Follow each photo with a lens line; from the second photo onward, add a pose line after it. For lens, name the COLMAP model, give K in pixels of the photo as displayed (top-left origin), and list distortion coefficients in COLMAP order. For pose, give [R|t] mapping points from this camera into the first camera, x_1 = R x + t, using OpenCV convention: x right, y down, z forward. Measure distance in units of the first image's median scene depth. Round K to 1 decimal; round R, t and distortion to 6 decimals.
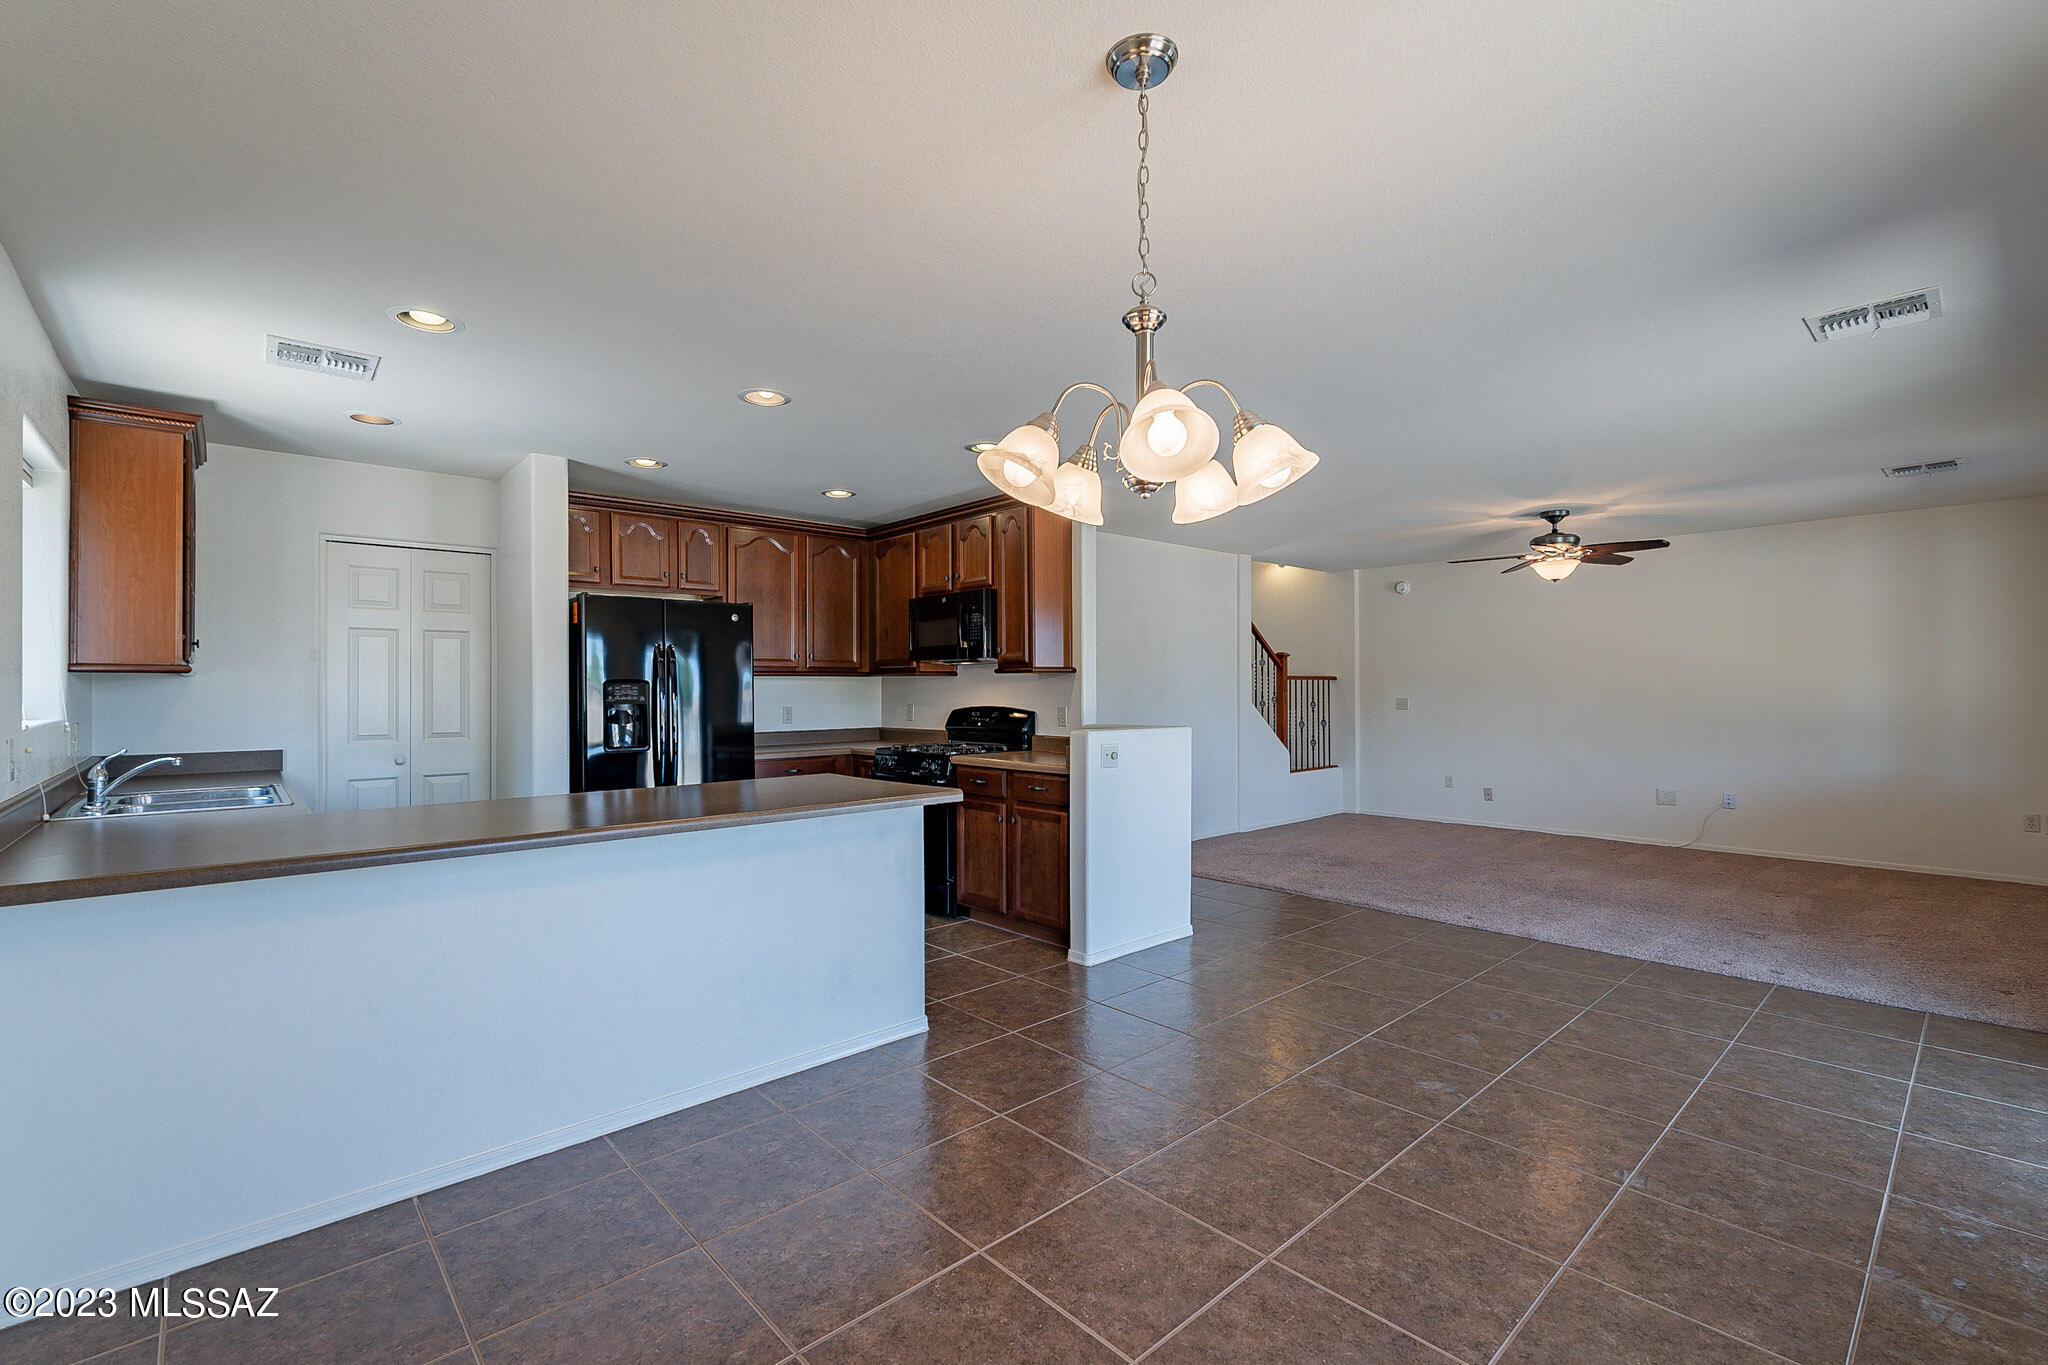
lens RADIAL K [[895.5, 0, 1014.7], [0, 895.5, 685.3], [0, 0, 1]] dist [-0.007317, 0.001629]
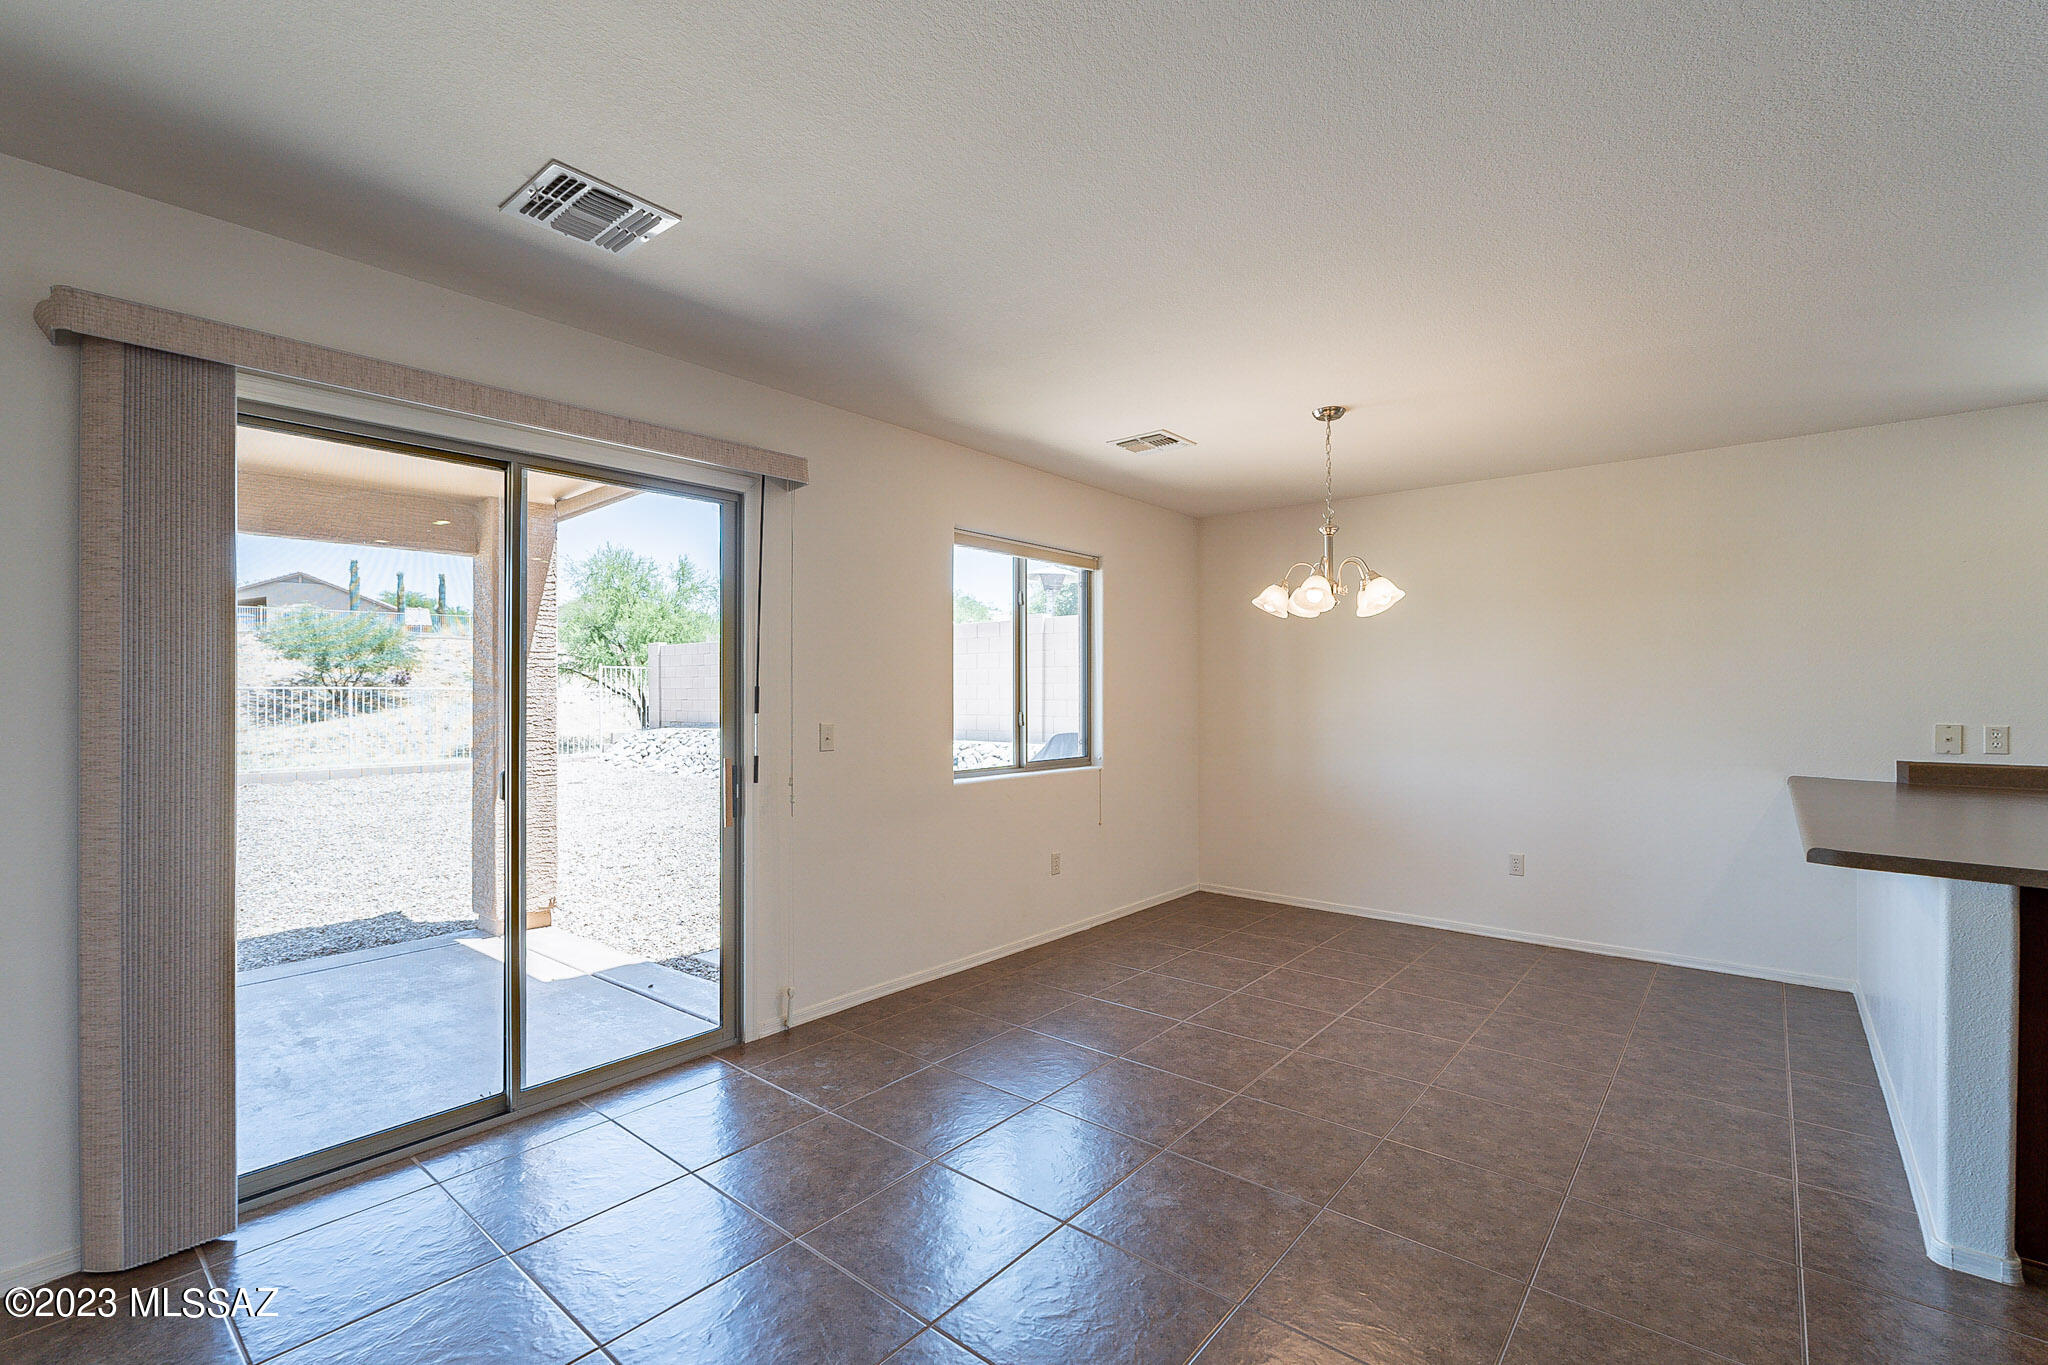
lens RADIAL K [[895.5, 0, 1022.1], [0, 895.5, 697.6], [0, 0, 1]] dist [-0.007317, 0.001629]
pose [[-0.989495, 0.005980, -0.144441, 0.348630], [0.005474, 0.999977, 0.003895, -0.000680], [0.144461, 0.003064, -0.989506, 0.879504]]
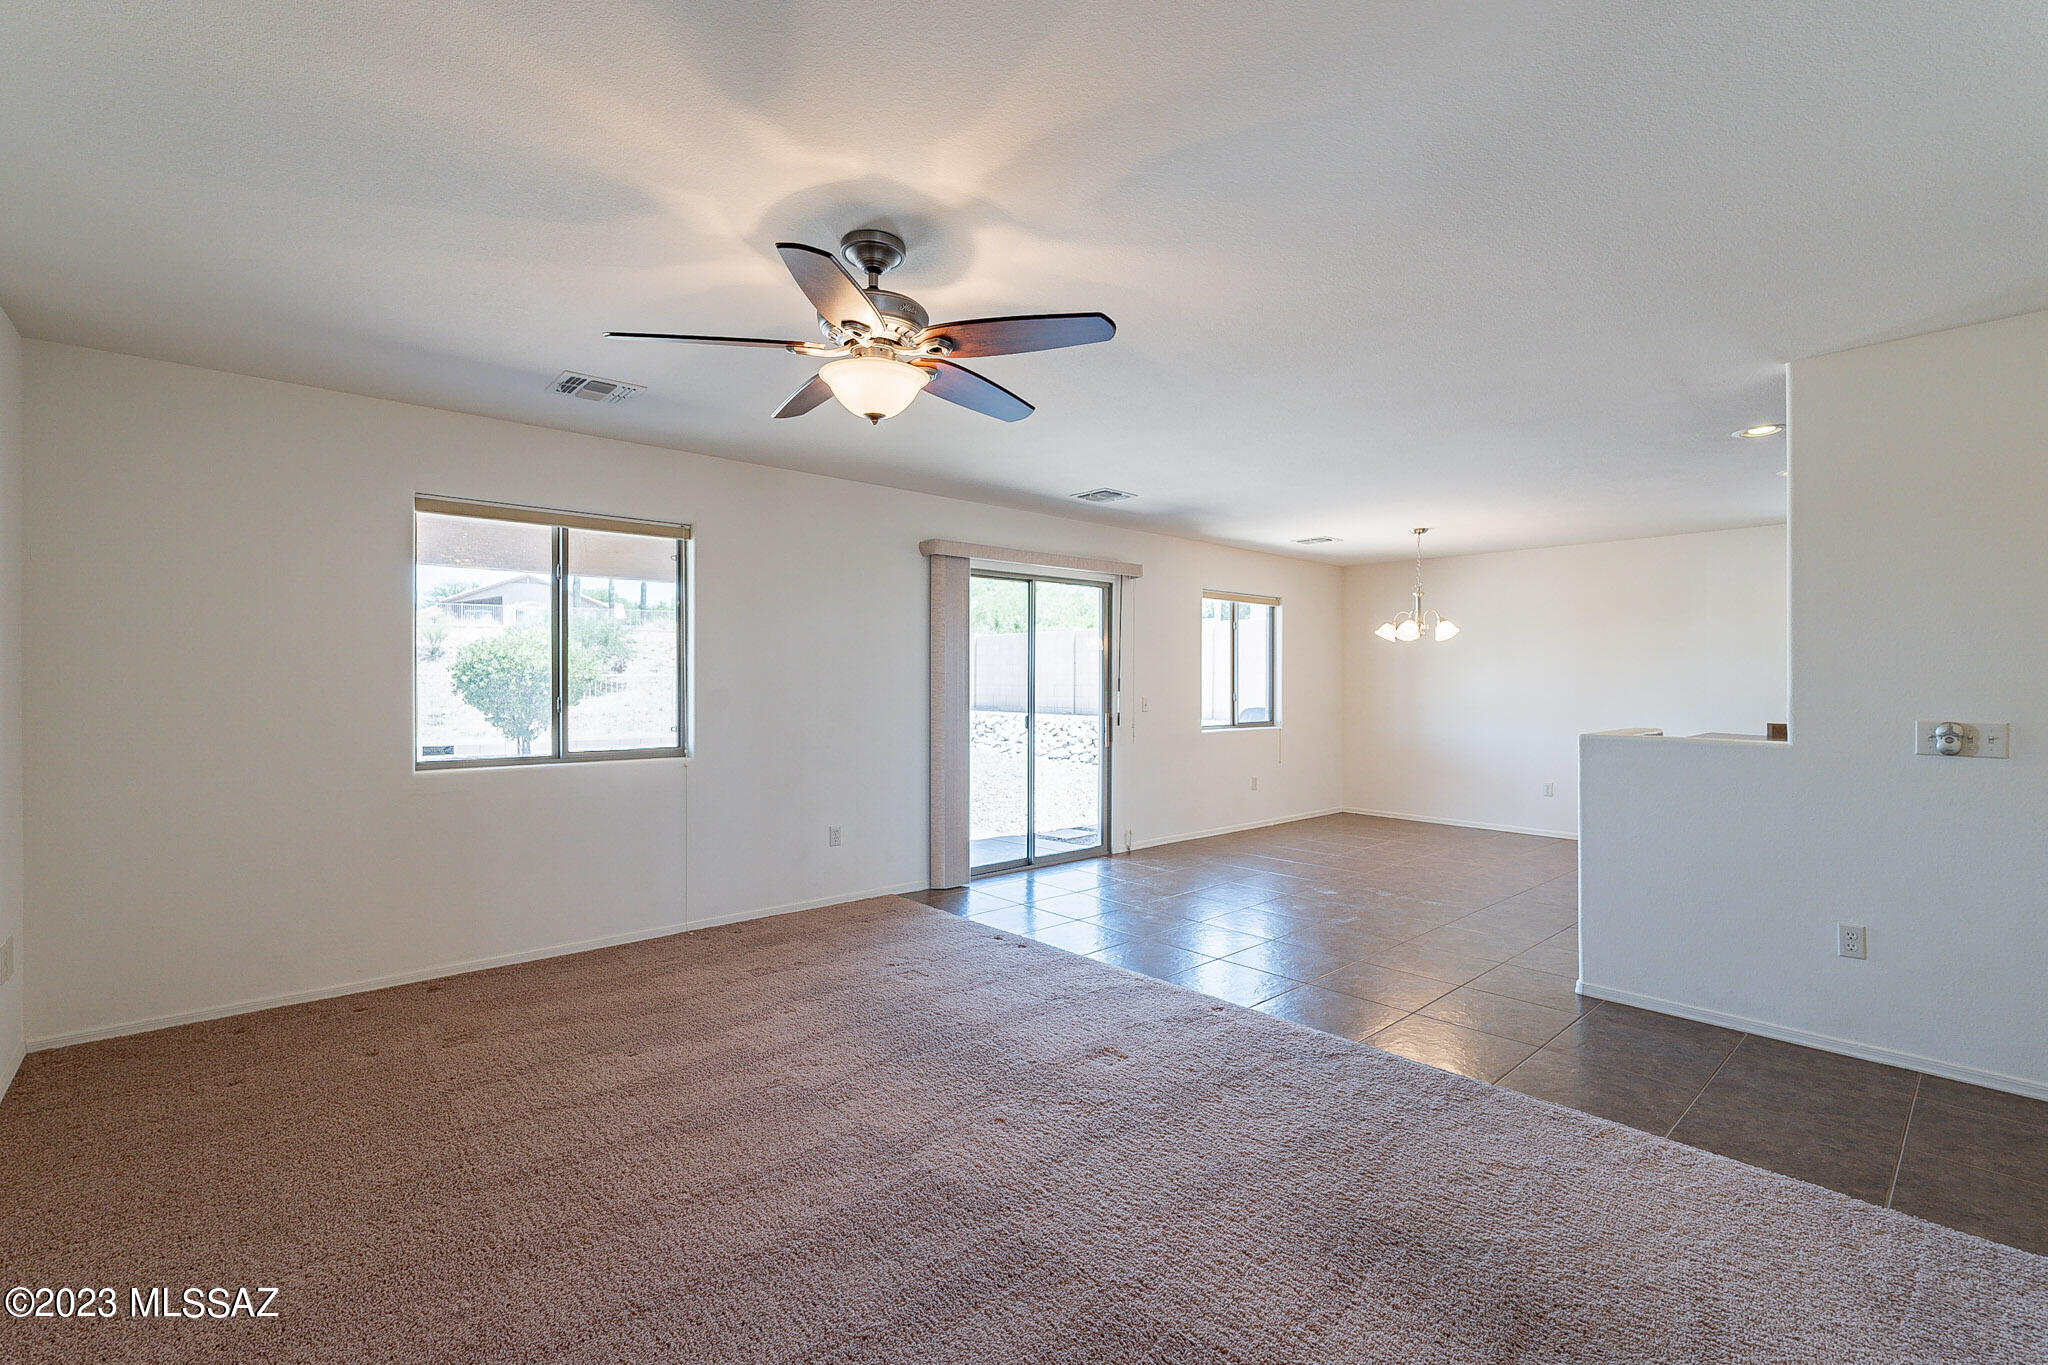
lens RADIAL K [[895.5, 0, 1024.8], [0, 895.5, 685.7], [0, 0, 1]] dist [-0.007317, 0.001629]
pose [[-0.999980, 0.001117, -0.006192, 0.563166], [0.001095, 0.999993, 0.003512, -0.000903], [0.006196, 0.003505, -0.999975, 1.449713]]
